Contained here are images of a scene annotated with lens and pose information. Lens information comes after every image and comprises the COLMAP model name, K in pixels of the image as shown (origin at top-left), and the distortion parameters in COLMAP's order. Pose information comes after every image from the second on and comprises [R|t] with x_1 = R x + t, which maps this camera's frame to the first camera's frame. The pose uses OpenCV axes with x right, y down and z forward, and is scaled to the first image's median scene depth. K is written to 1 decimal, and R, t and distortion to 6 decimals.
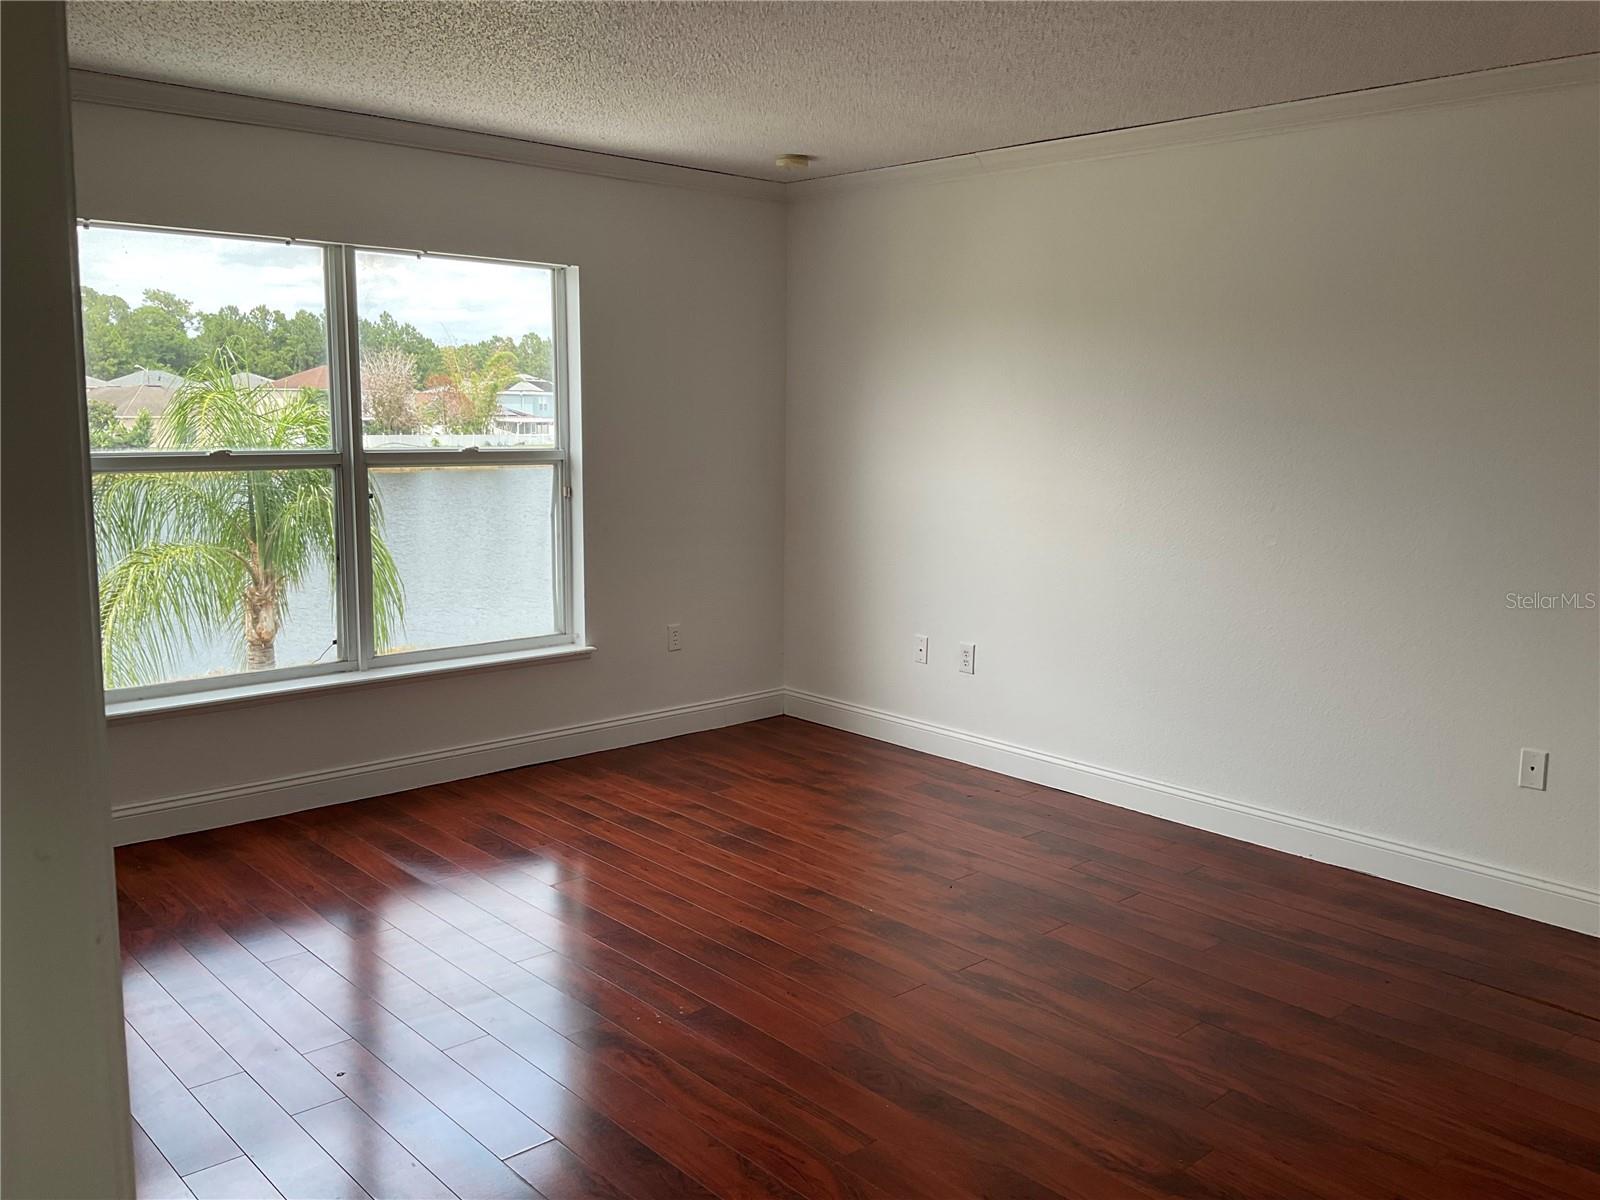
lens RADIAL K [[1342.3, 0, 800.0], [0, 1342.3, 600.0], [0, 0, 1]] dist [0.006982, -0.071904]
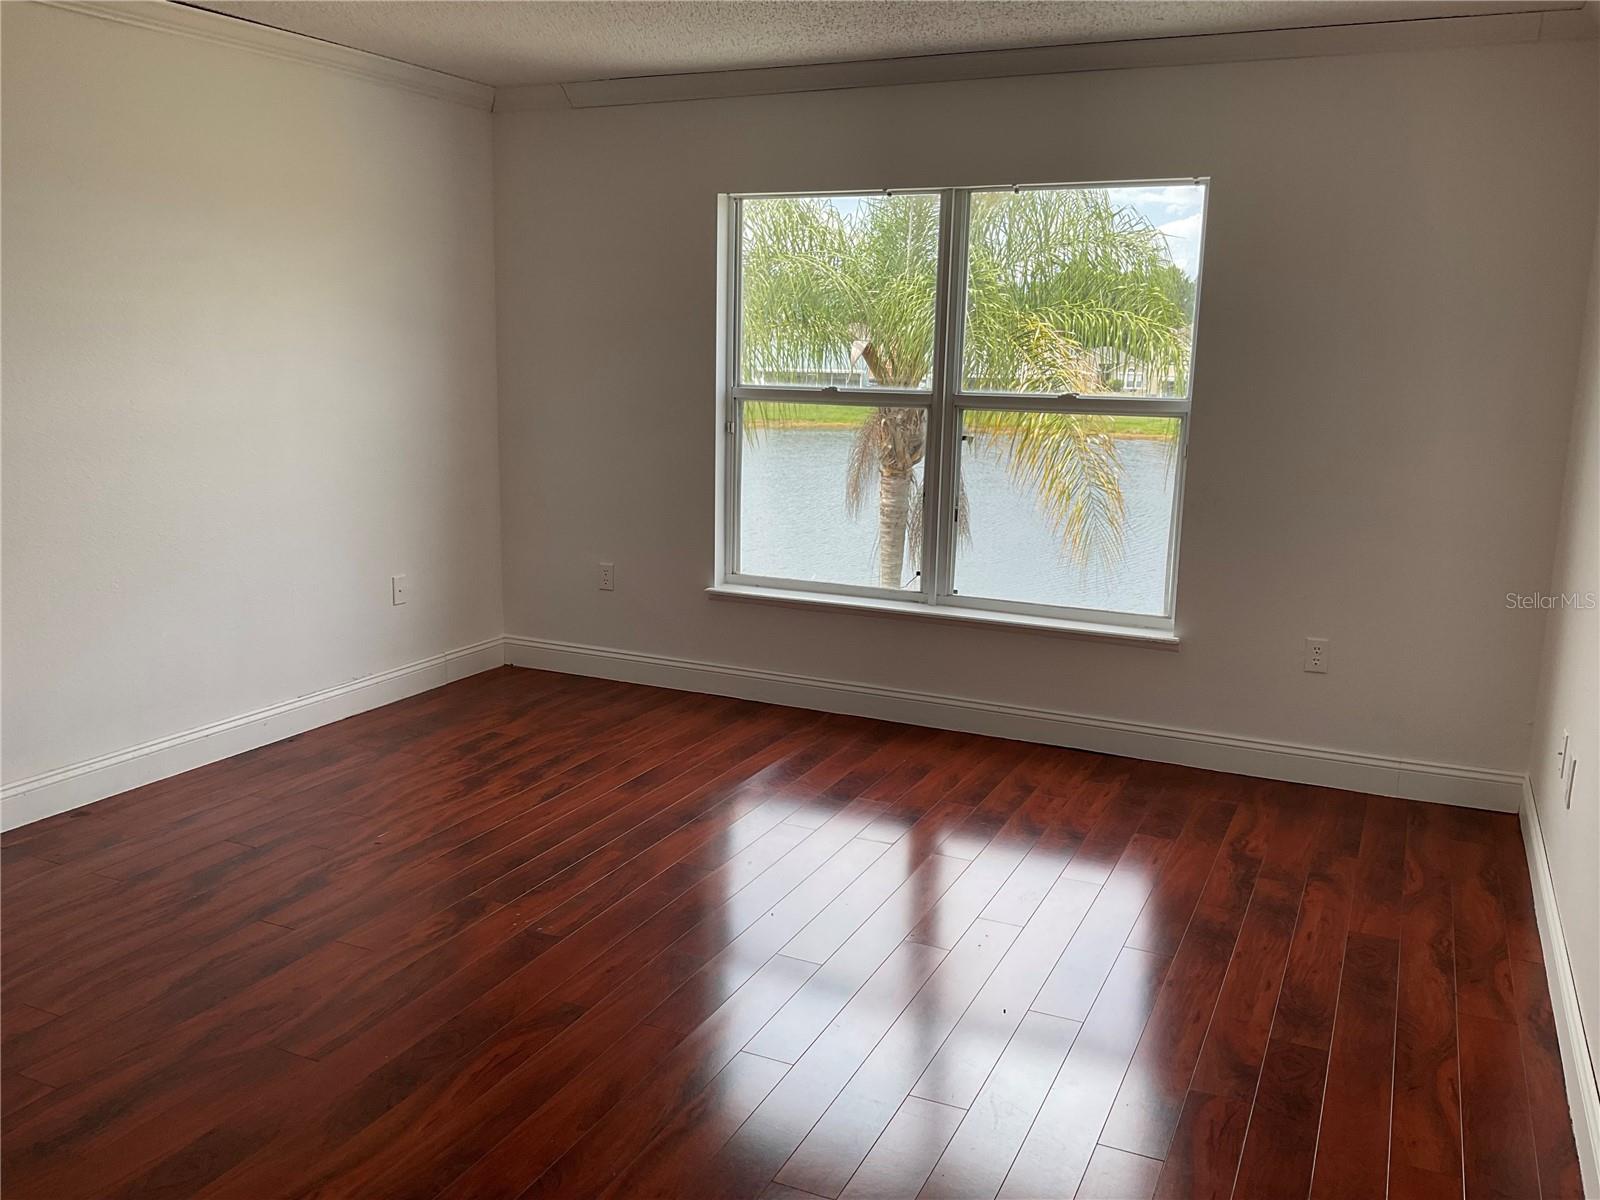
lens RADIAL K [[1362.2, 0, 894.1], [0, 1362.2, 644.0], [0, 0, 1]] dist [-0.001452, 0.002330]
pose [[0.360955, 0.192983, -0.912397, 0.644574], [-0.146477, 0.977944, 0.148899, -0.072183], [0.921008, 0.079899, 0.381261, 0.580154]]
